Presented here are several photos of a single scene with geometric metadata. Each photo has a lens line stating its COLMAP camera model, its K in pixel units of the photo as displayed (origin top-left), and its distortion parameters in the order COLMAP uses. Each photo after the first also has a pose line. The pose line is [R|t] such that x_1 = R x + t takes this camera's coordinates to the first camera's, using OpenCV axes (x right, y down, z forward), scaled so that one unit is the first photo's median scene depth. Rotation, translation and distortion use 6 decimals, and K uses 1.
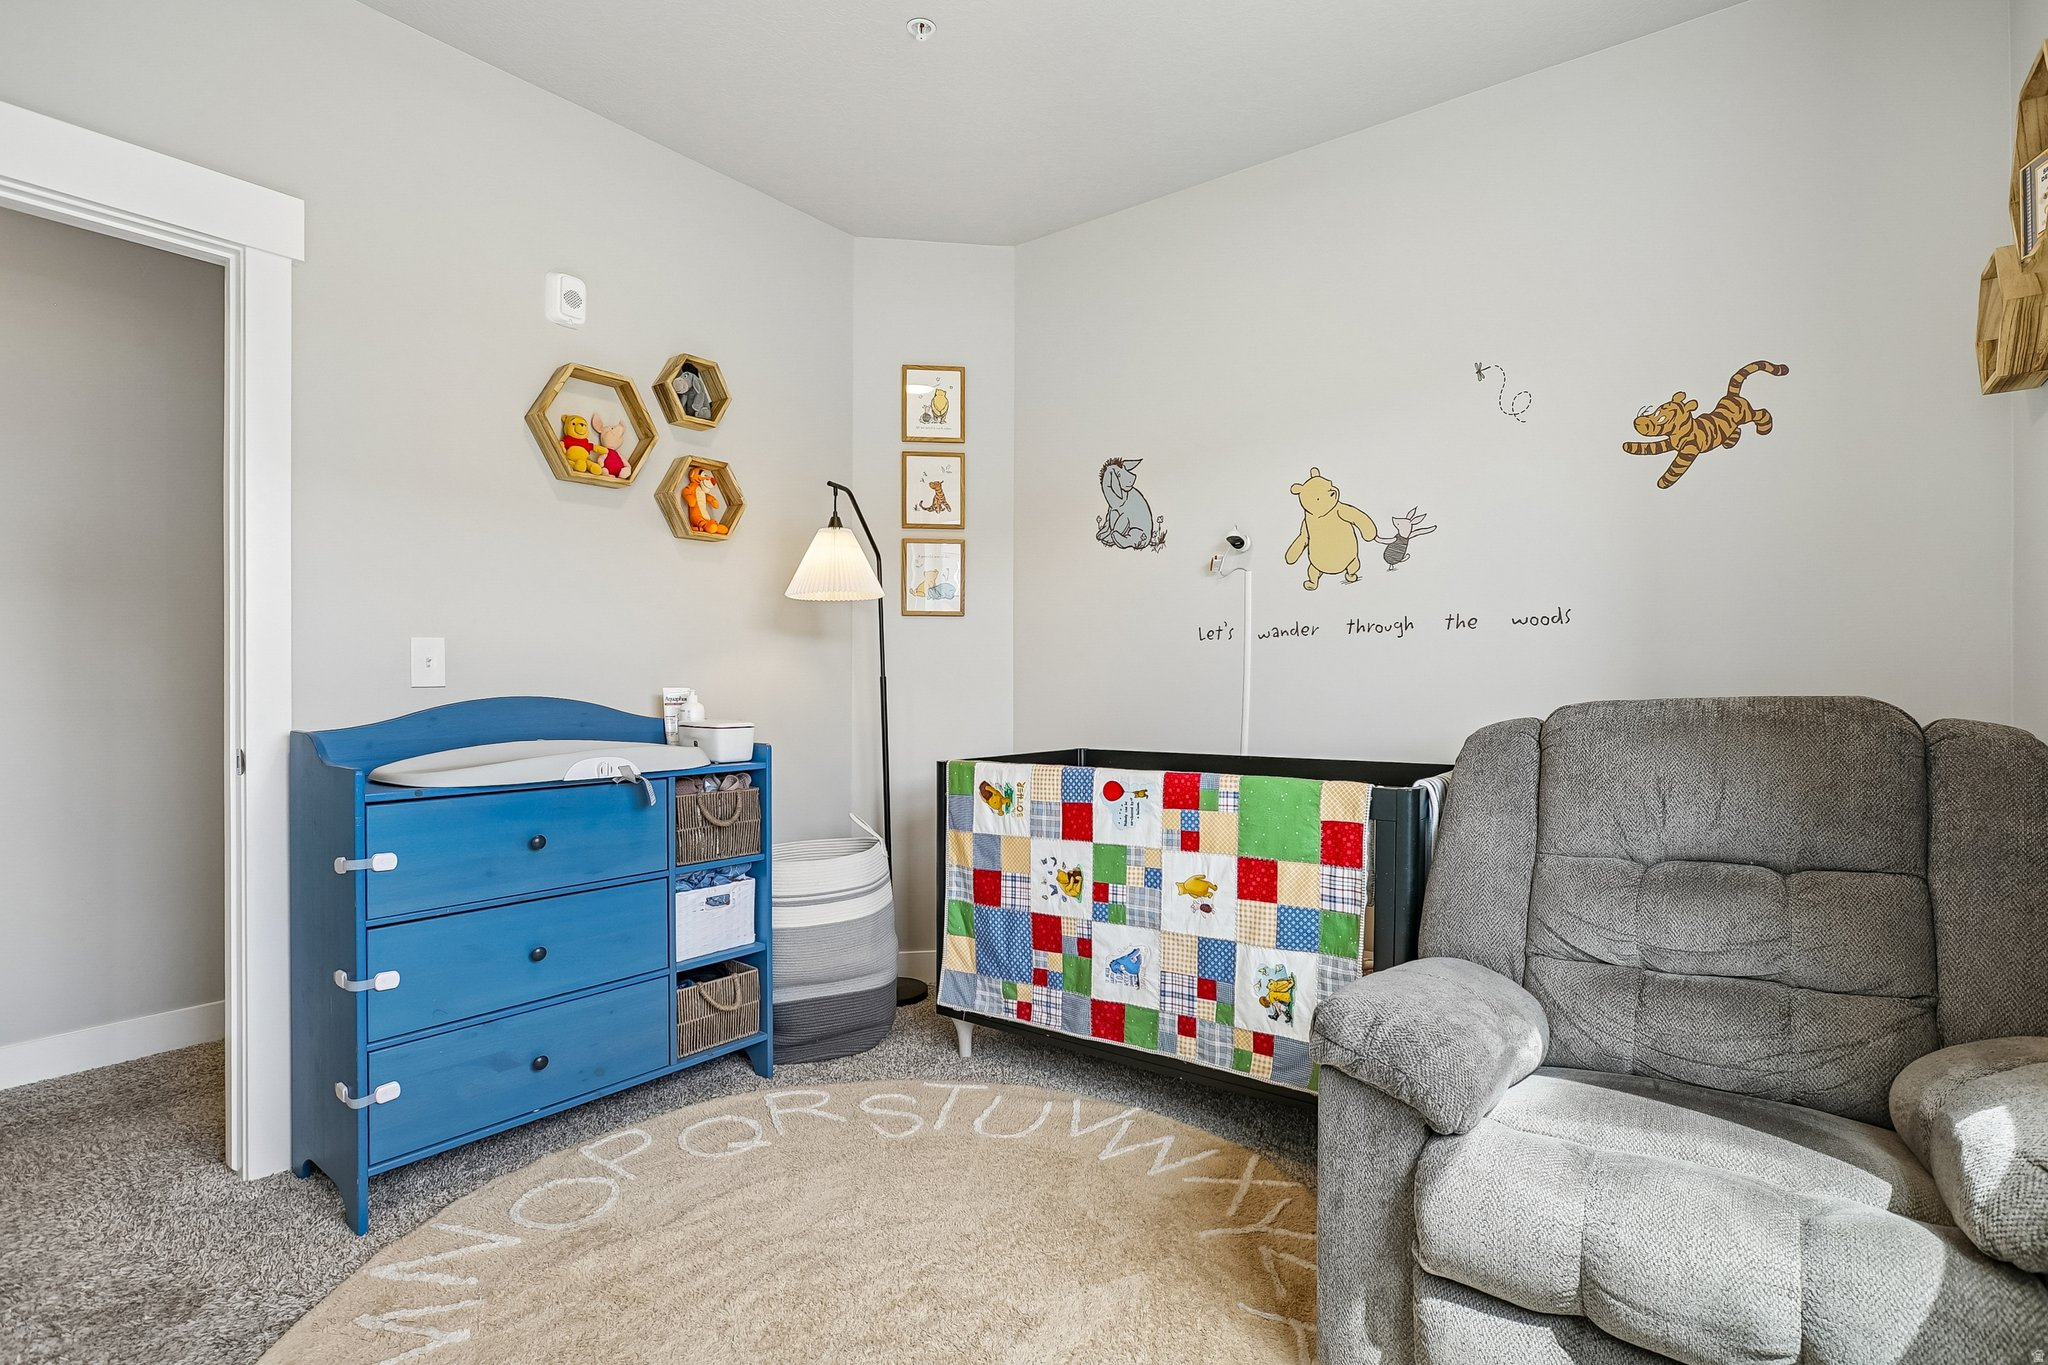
lens RADIAL K [[943.1, 0, 1027.3], [0, 943.1, 690.6], [0, 0, 1]] dist [-0.057605, 0.025123]
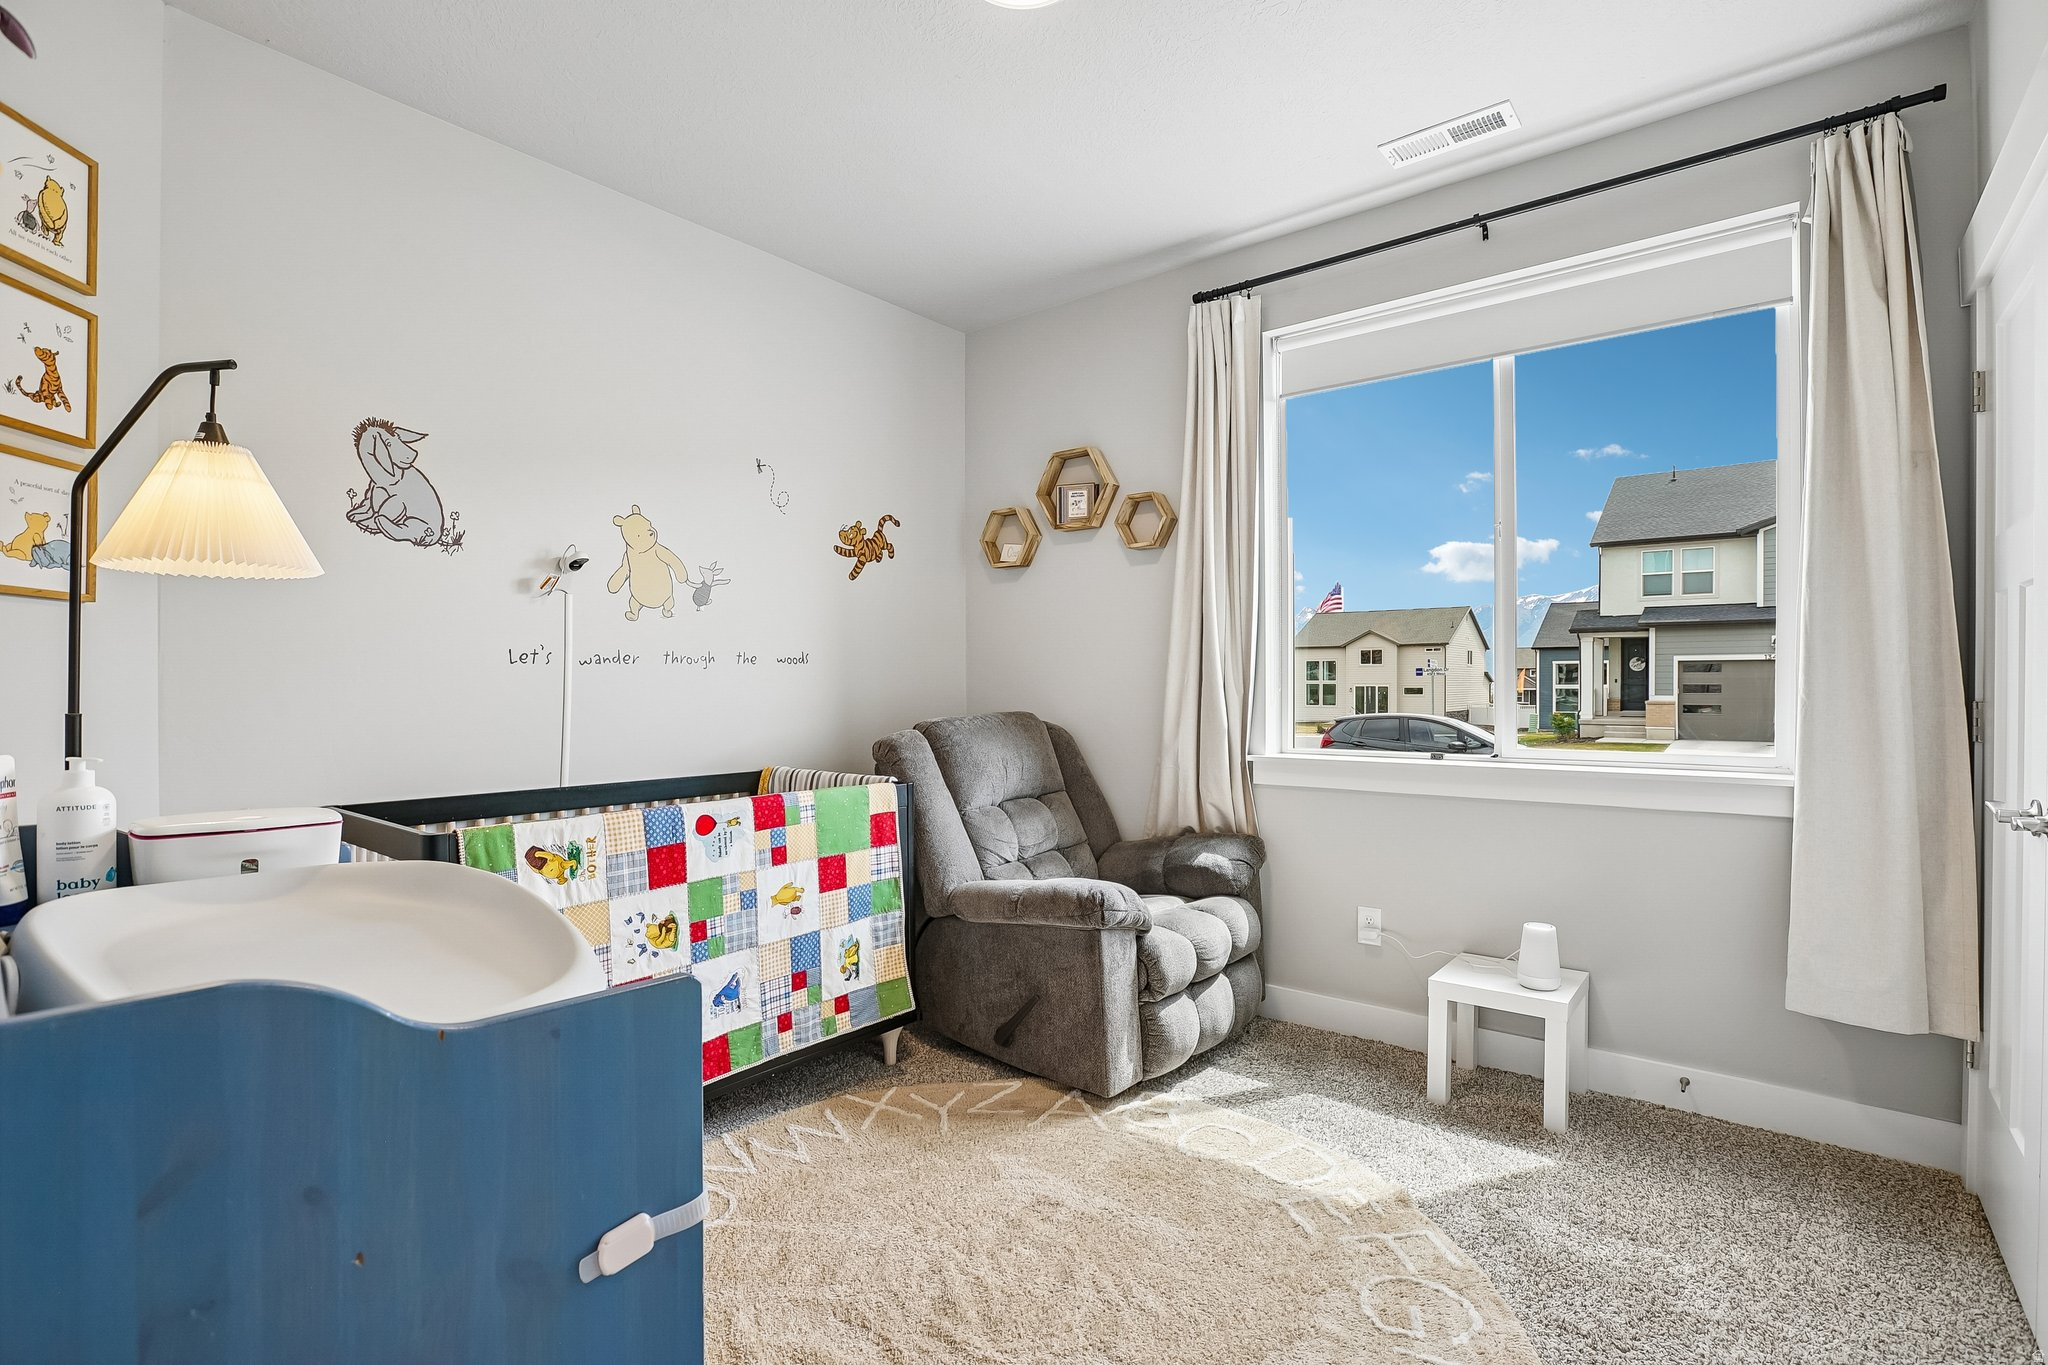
lens RADIAL K [[943.1, 0, 1027.3], [0, 943.1, 690.6], [0, 0, 1]] dist [-0.057605, 0.025123]
pose [[0.057701, -0.001227, 0.998333, -0.876604], [0.011429, 0.999935, 0.000569, -0.030726], [-0.998268, 0.011377, 0.057711, 0.614664]]
